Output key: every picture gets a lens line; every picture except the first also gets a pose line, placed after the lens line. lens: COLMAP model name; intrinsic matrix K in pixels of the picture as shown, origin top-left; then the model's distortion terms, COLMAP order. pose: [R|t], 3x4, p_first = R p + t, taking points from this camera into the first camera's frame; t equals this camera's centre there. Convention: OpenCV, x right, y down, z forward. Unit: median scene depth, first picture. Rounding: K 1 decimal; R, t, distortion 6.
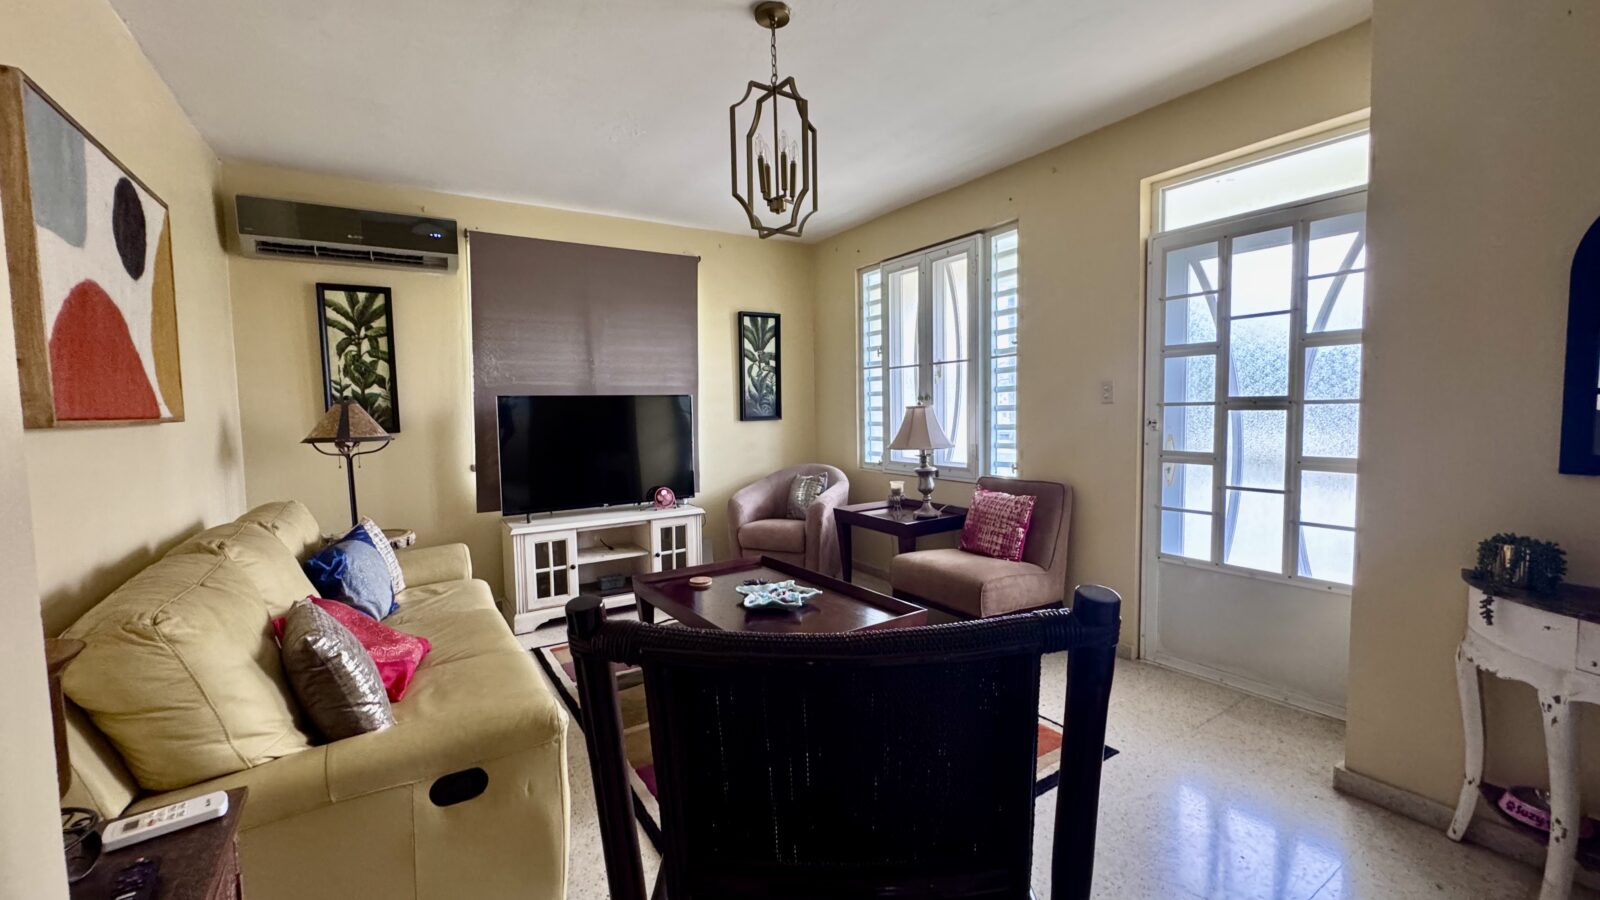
lens RADIAL K [[640.8, 0, 798.0], [0, 640.8, 445.5], [0, 0, 1]] dist [-0.000162, -0.000041]
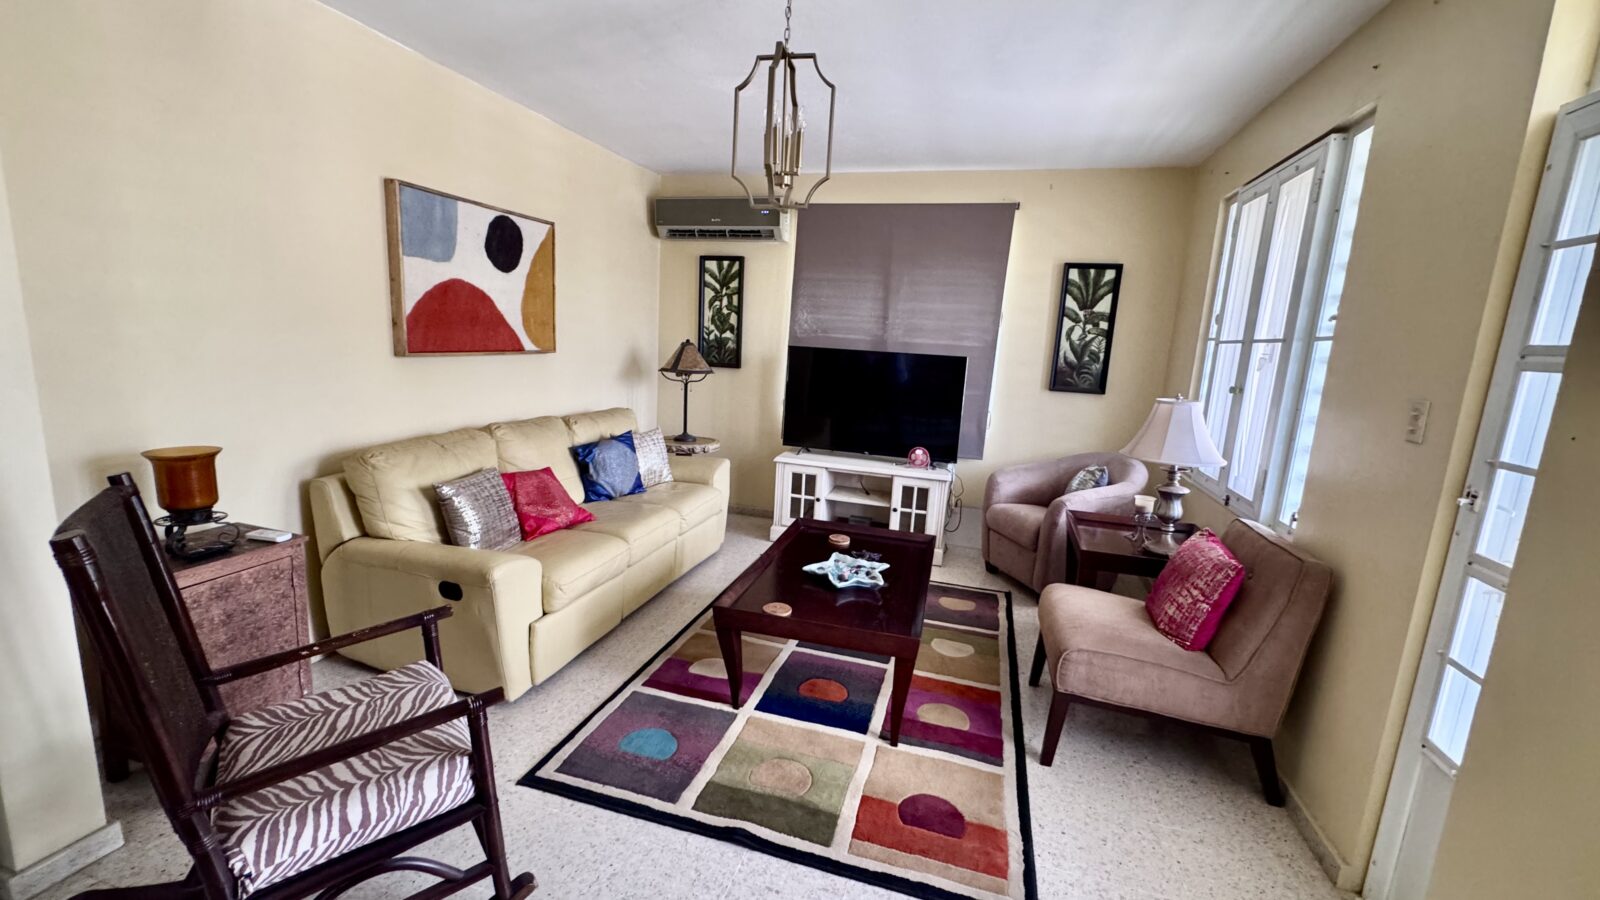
lens RADIAL K [[640.8, 0, 798.0], [0, 640.8, 445.4], [0, 0, 1]] dist [-0.000162, -0.000041]
pose [[0.655614, 0.184128, -0.732303, 0.429441], [-0.113657, 0.982828, 0.145364, -0.066282], [0.746493, -0.012071, 0.665283, 0.200212]]
